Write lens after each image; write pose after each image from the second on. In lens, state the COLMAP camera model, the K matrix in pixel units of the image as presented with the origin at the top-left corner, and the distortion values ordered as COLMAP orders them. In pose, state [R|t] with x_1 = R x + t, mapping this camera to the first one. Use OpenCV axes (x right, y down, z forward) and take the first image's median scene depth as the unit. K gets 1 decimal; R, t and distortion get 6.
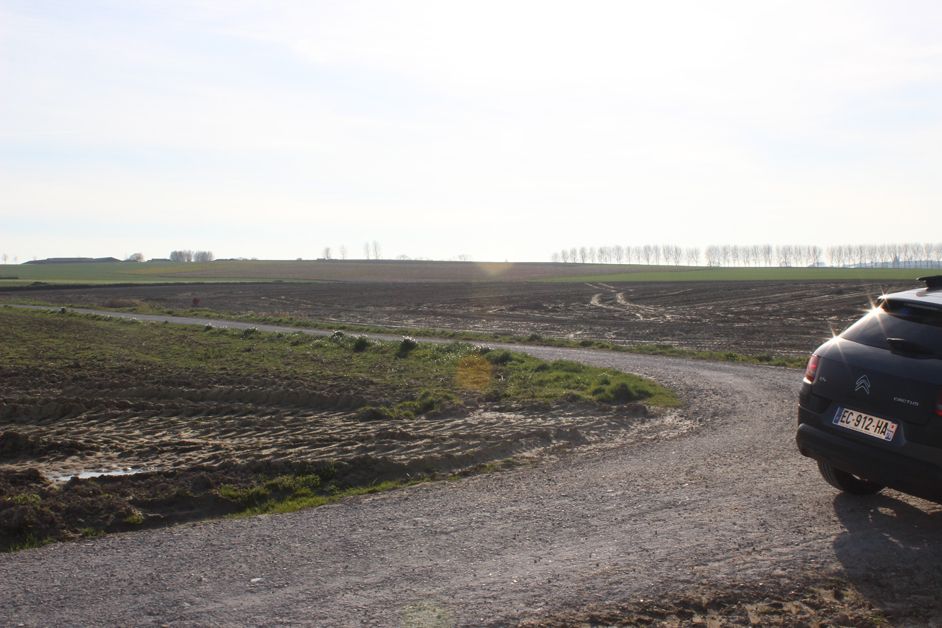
lens RADIAL K [[1290.4, 0, 471.0], [0, 1290.4, 314.0], [0, 0, 1]] dist [-0.018785, -0.024833]
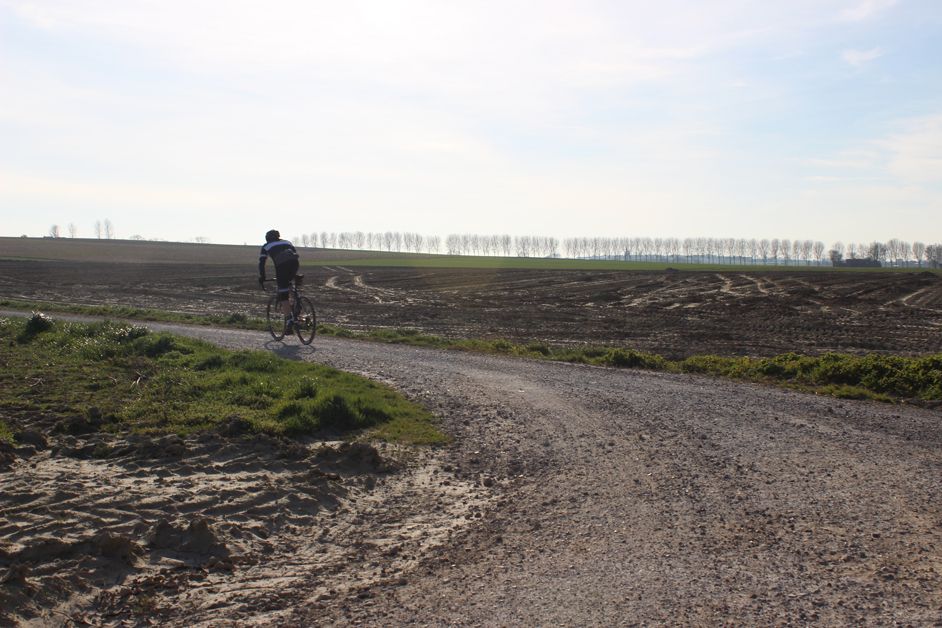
lens RADIAL K [[1290.4, 0, 471.0], [0, 1290.4, 314.0], [0, 0, 1]] dist [-0.018785, -0.024833]
pose [[0.979793, 0.016706, 0.199315, 0.016524], [-0.018755, 0.999789, 0.008400, 0.003440], [-0.199133, -0.011968, 0.979899, 0.117530]]
